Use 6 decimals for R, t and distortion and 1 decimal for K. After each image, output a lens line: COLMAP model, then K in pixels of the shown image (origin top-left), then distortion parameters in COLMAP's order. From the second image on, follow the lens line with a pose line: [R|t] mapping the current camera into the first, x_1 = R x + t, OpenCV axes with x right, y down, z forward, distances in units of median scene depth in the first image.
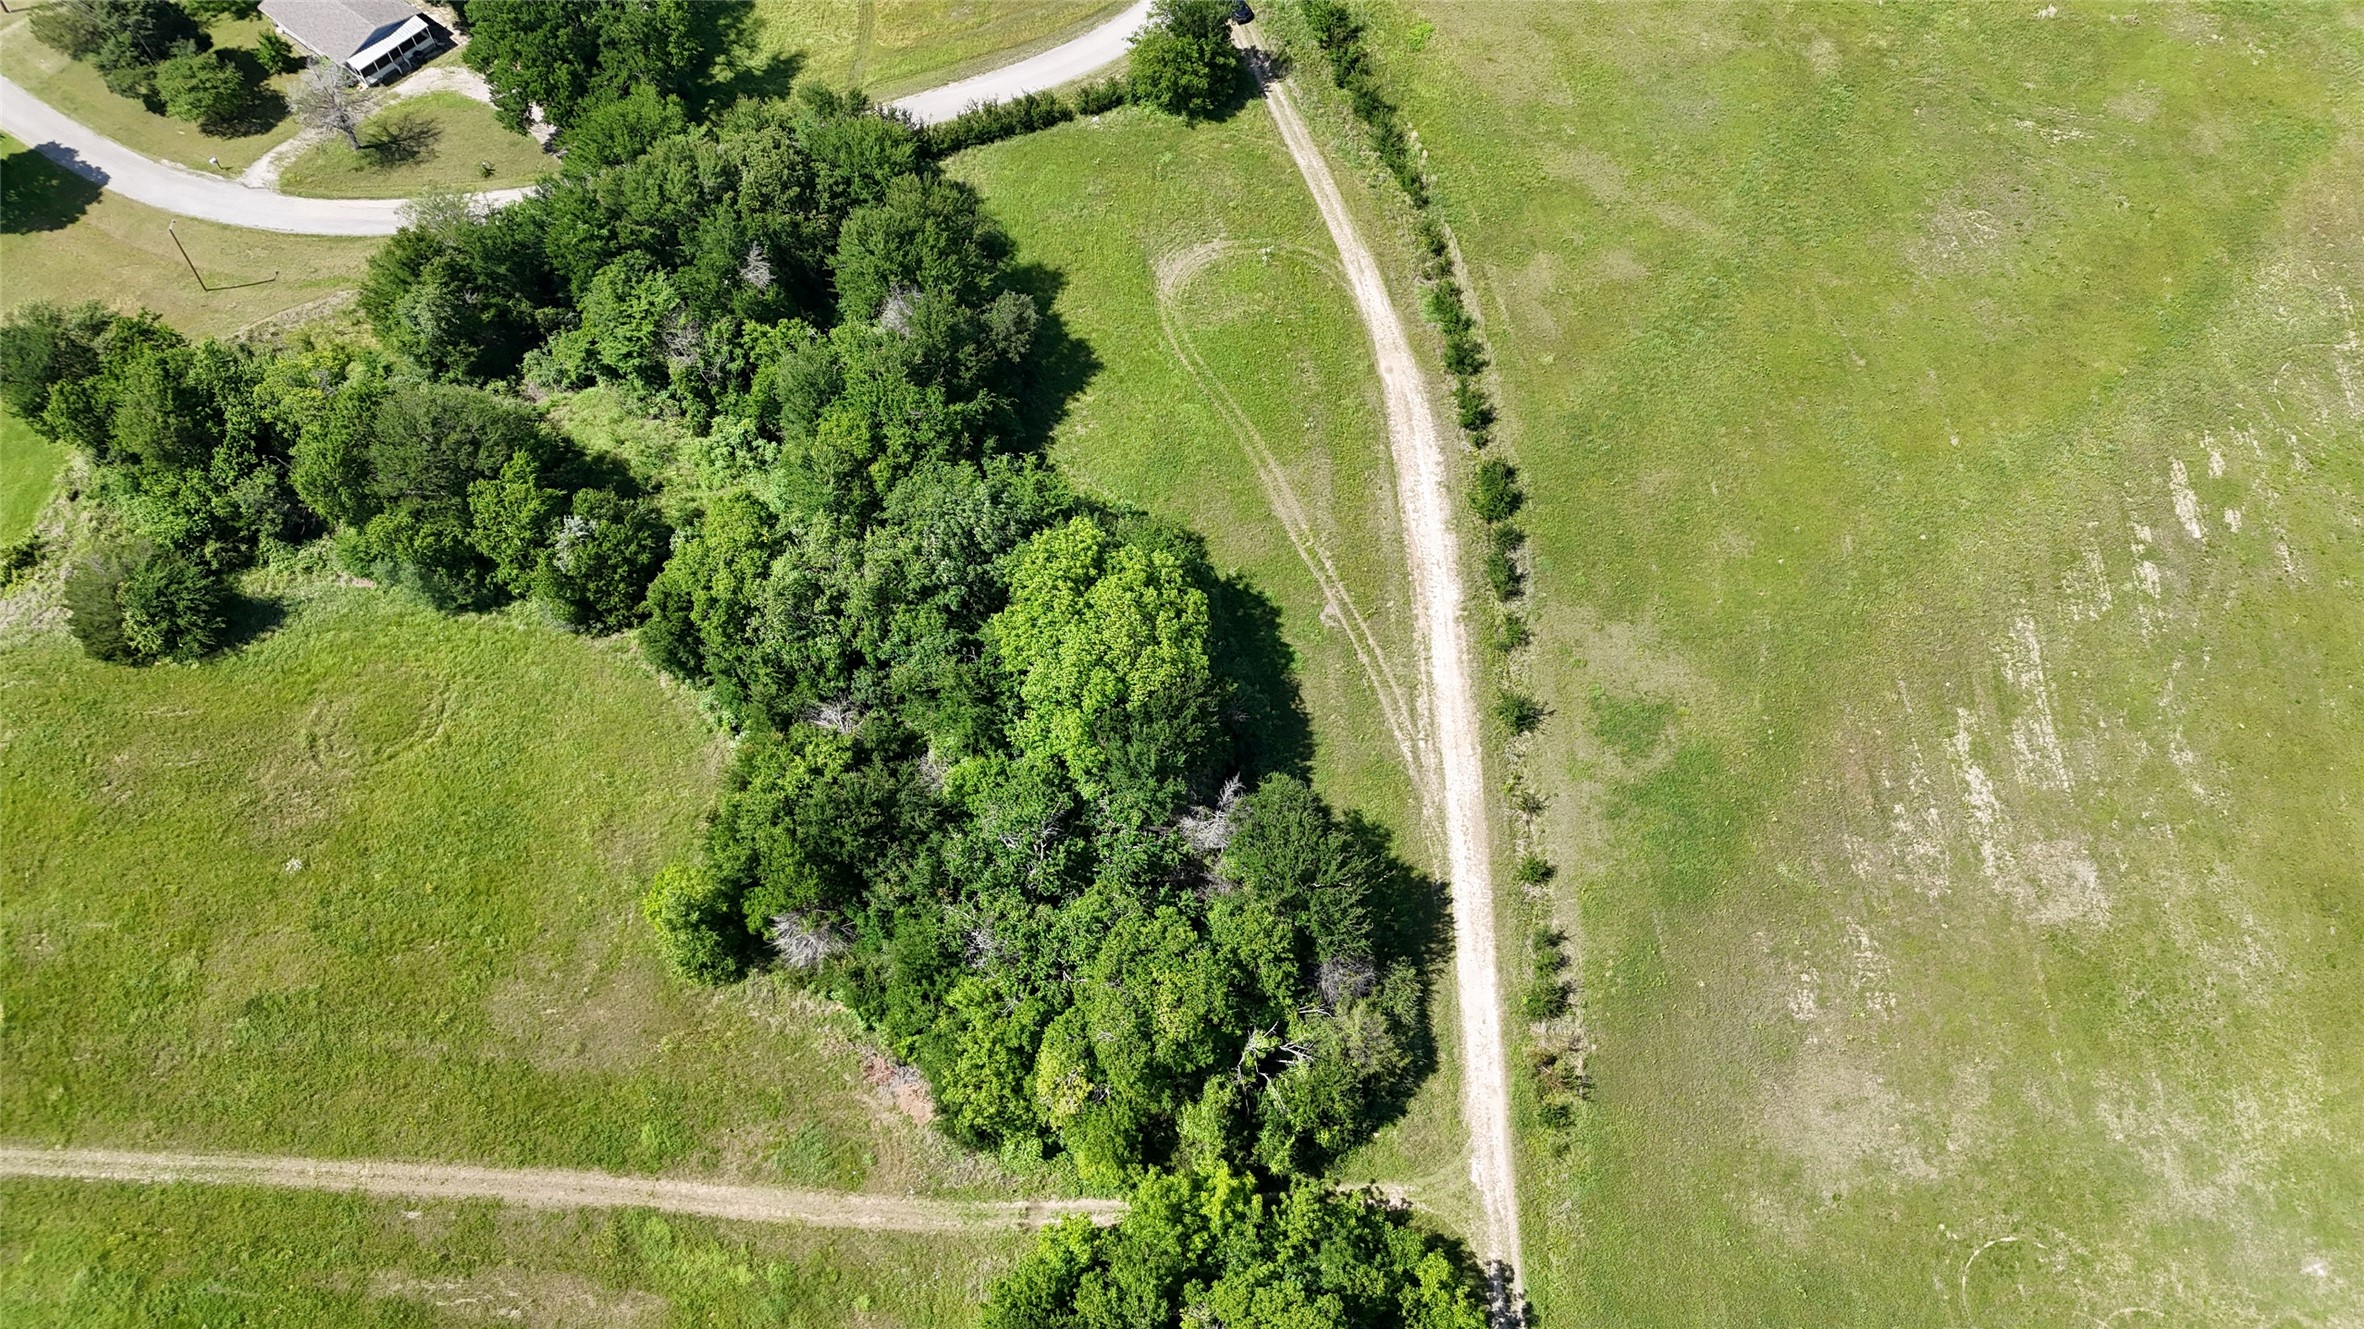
lens RADIAL K [[1727.6, 0, 1190.1], [0, 1727.6, 665.3], [0, 0, 1]] dist [0.077525, -0.078858]
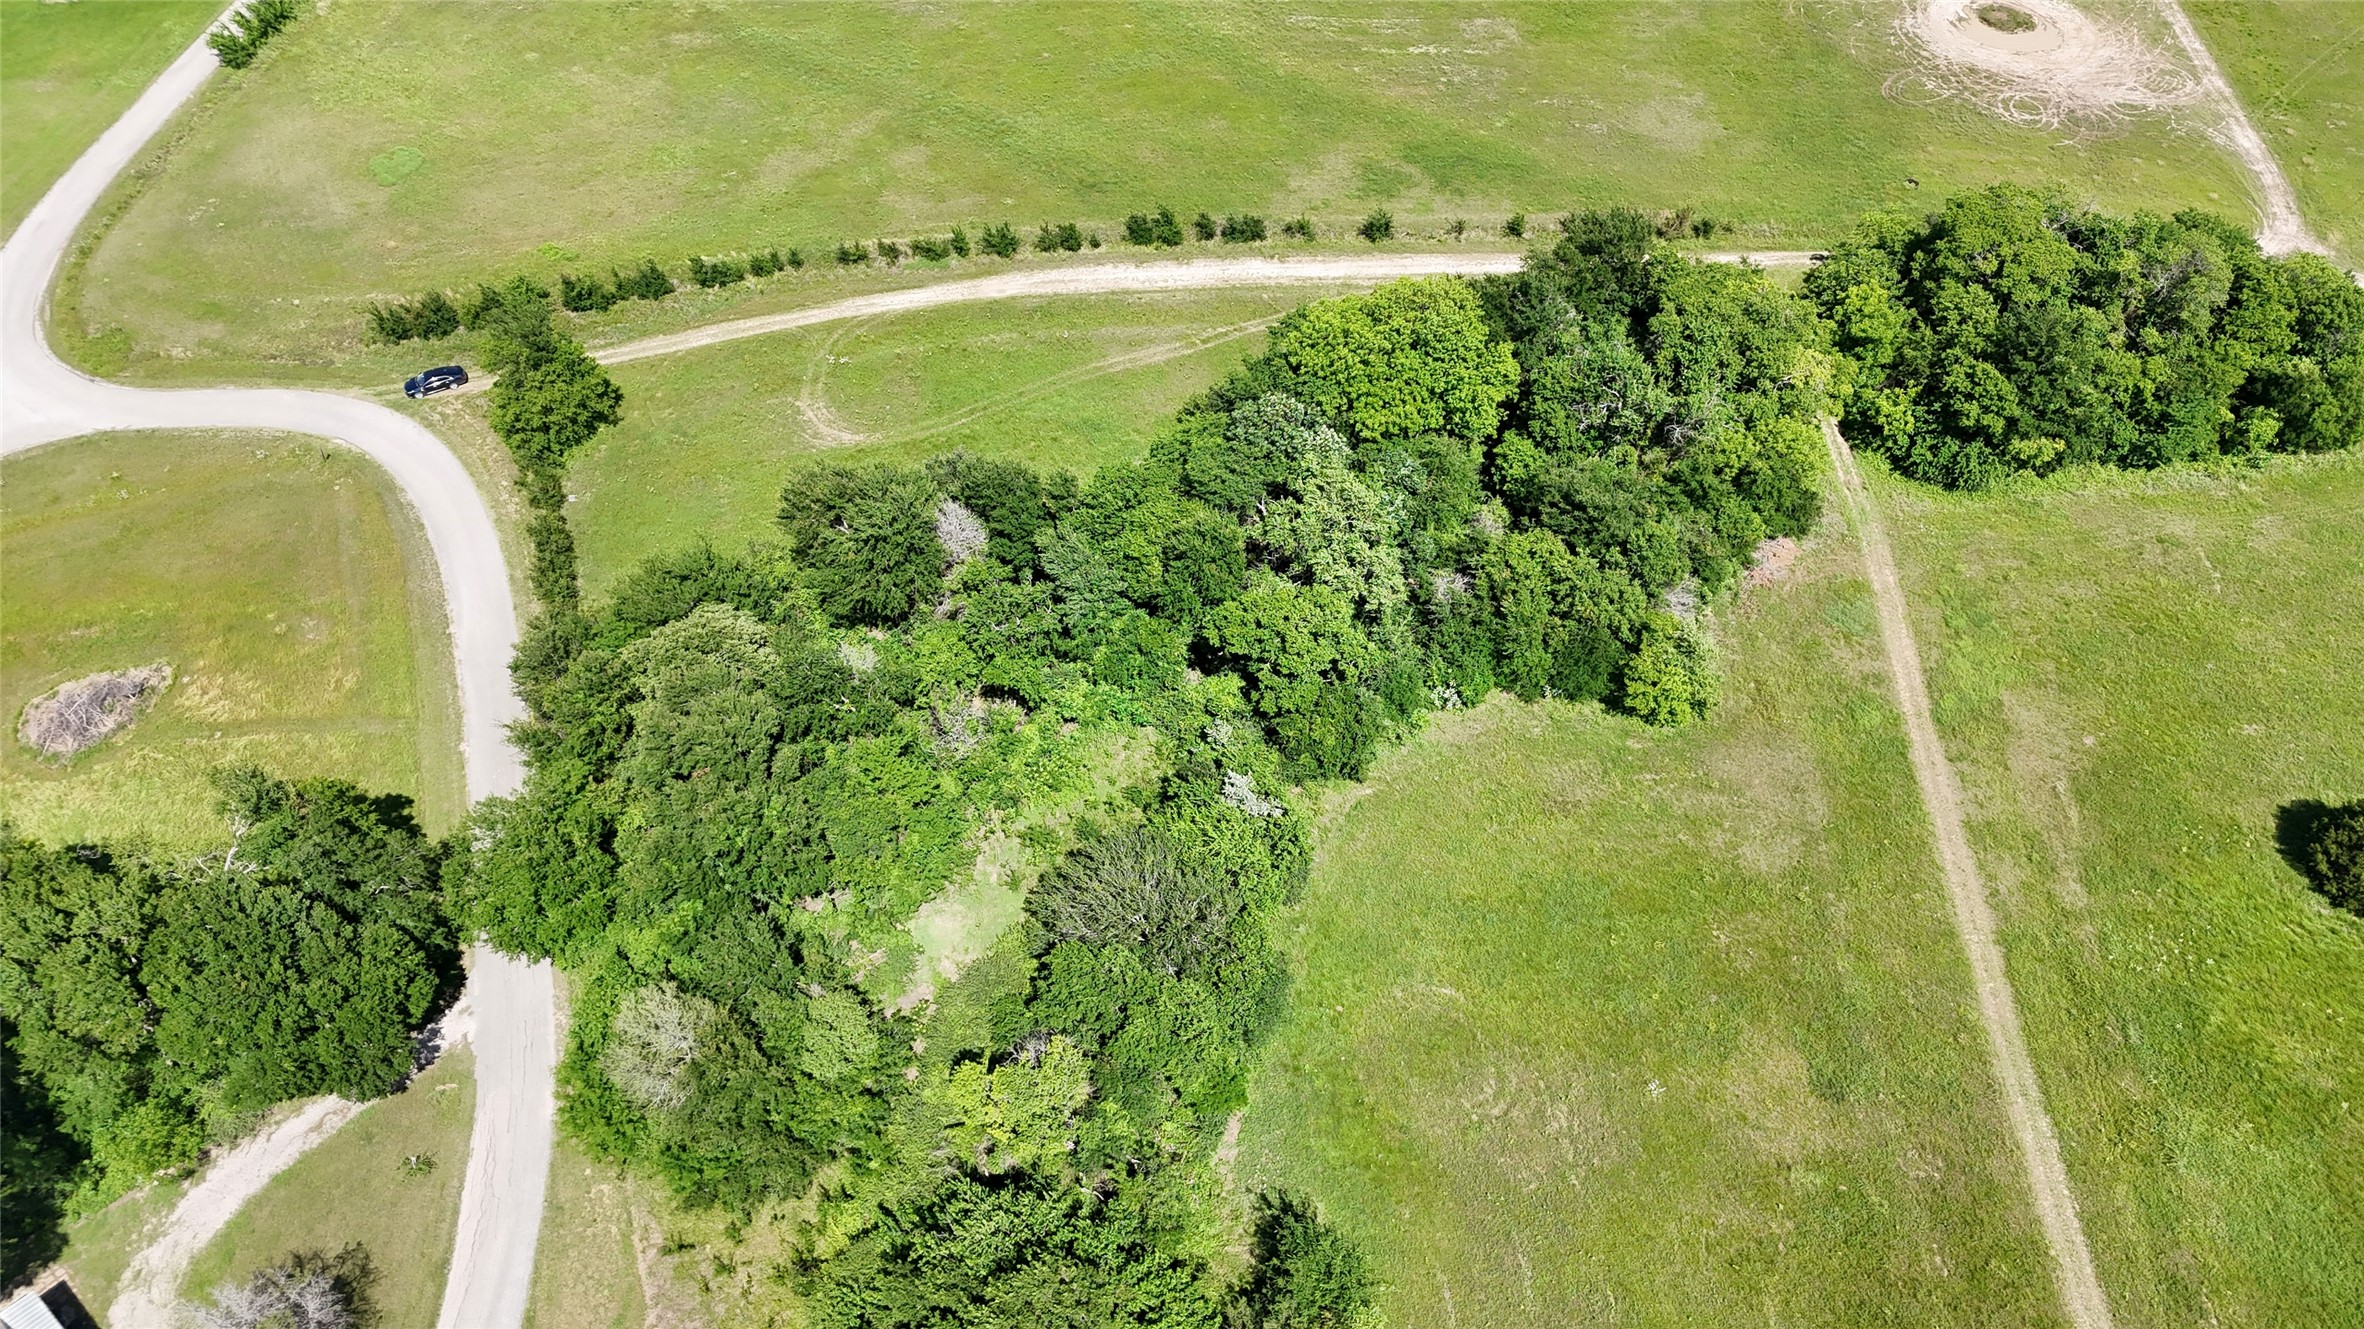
lens RADIAL K [[1727.6, 0, 1188.0], [0, 1727.6, 654.7], [0, 0, 1]] dist [0.077525, -0.078858]
pose [[0.010686, -0.727649, 0.685866, -0.909219], [0.858351, 0.358531, 0.366999, -0.445159], [-0.512951, 0.584792, 0.628410, 0.457250]]
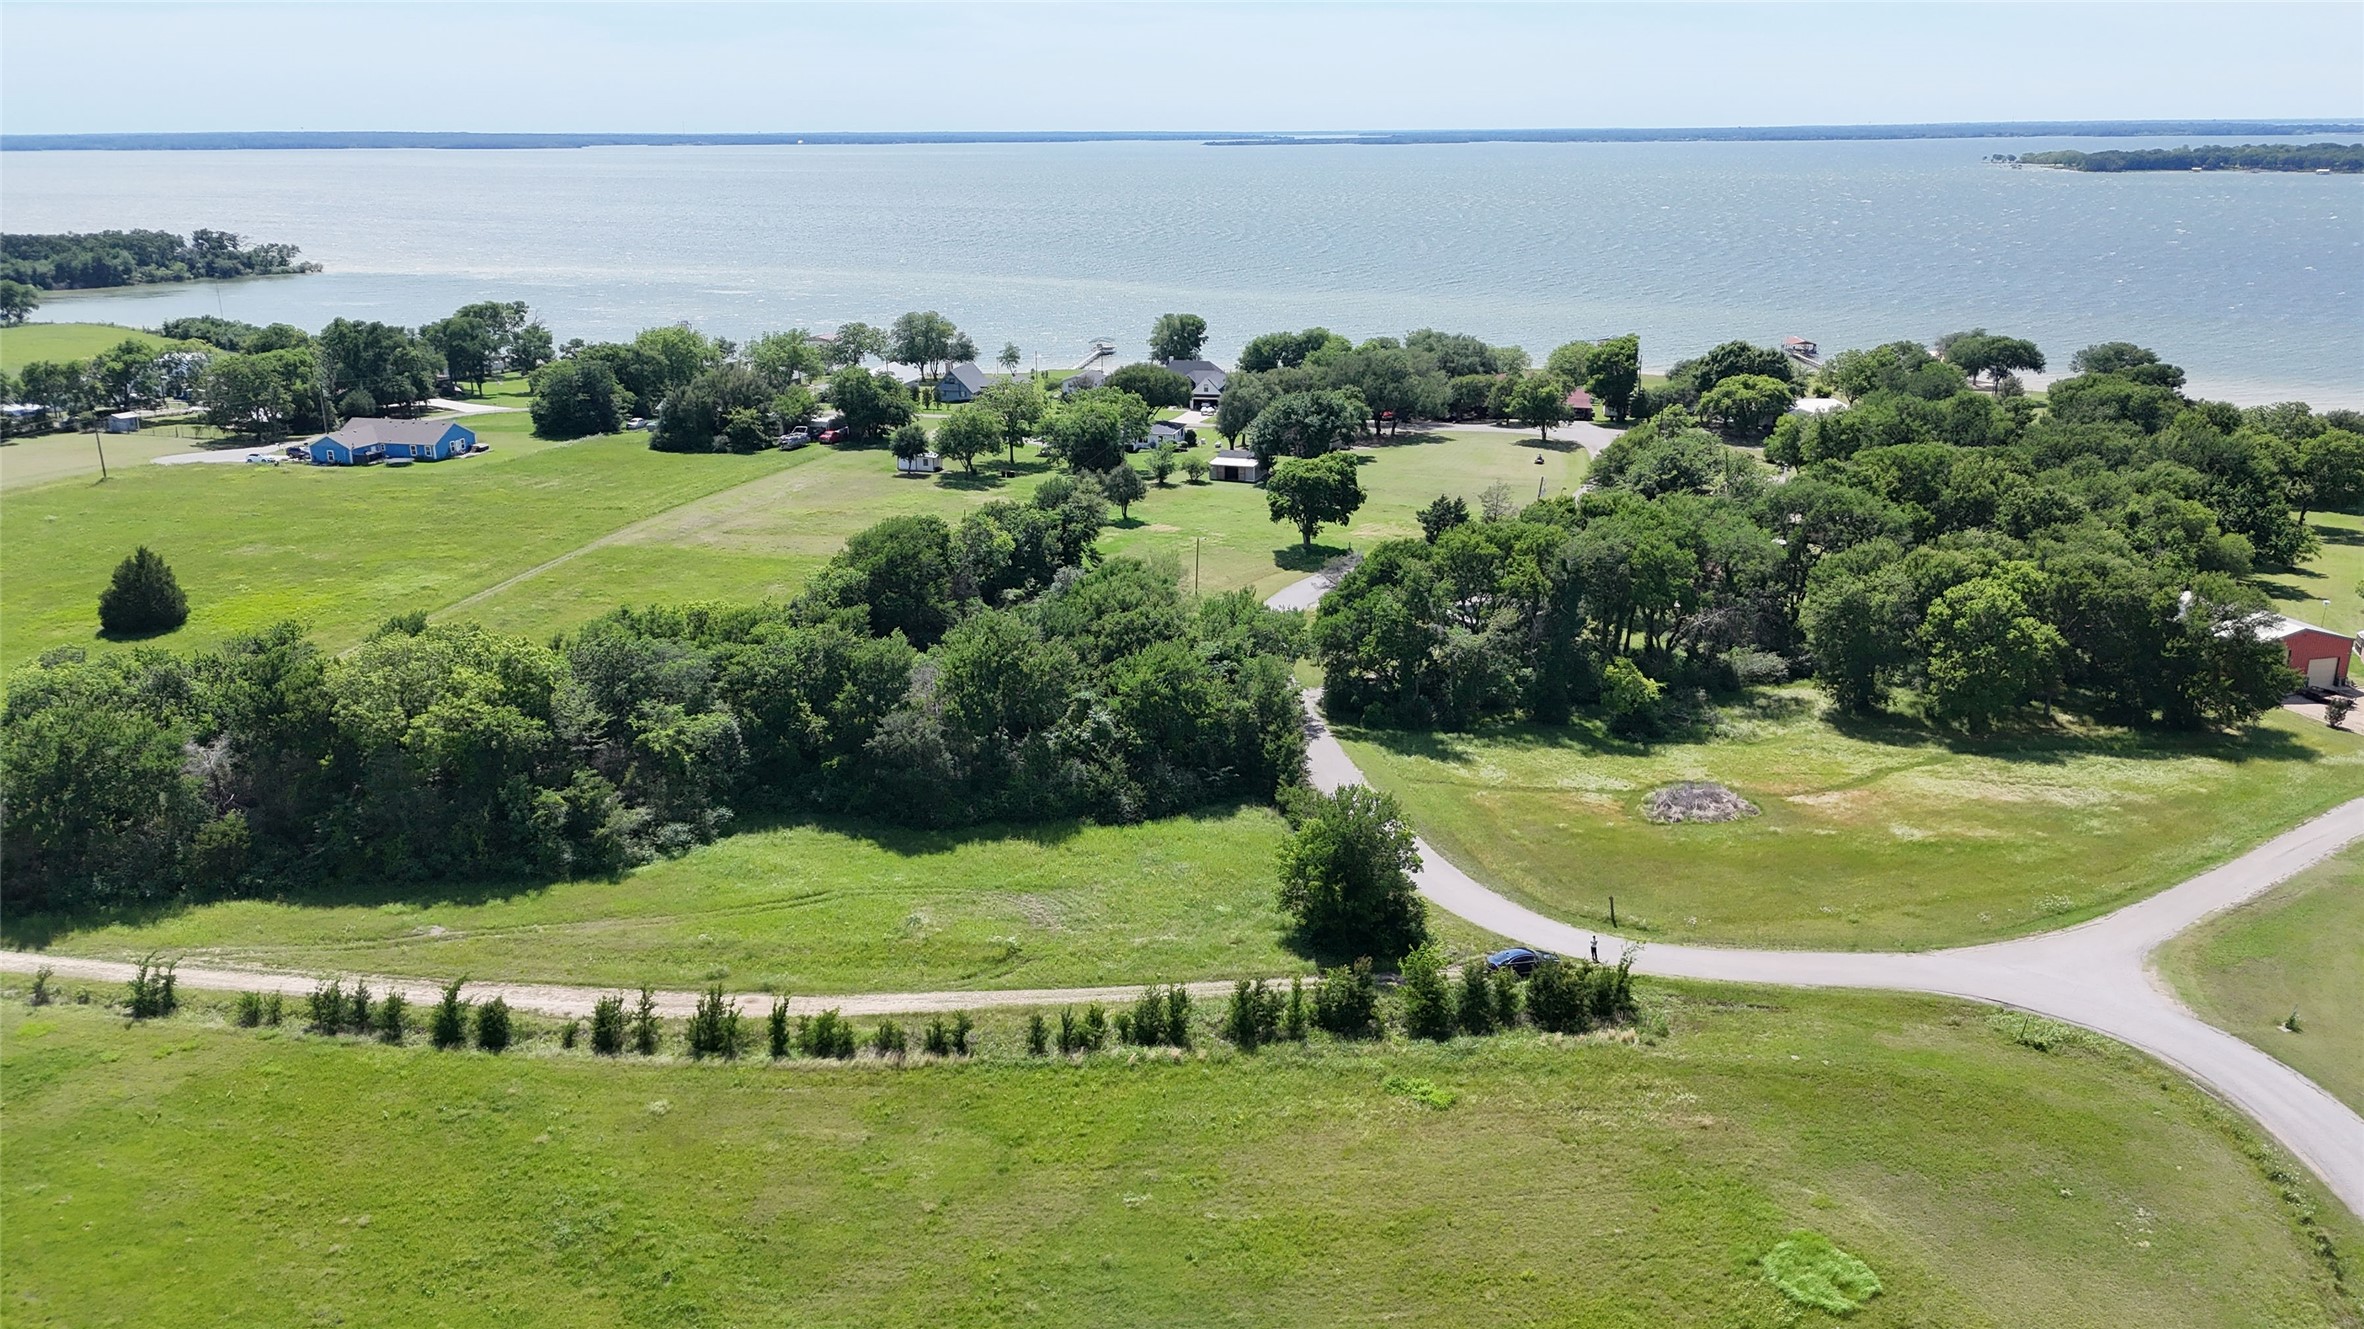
lens RADIAL K [[1727.6, 0, 1191.0], [0, 1727.6, 669.5], [0, 0, 1]] dist [0.077525, -0.078858]
pose [[-0.150808, 0.321129, -0.934951, 0.850092], [-0.839155, 0.458360, 0.292790, -0.705425], [0.522567, 0.828723, 0.200352, 0.960917]]
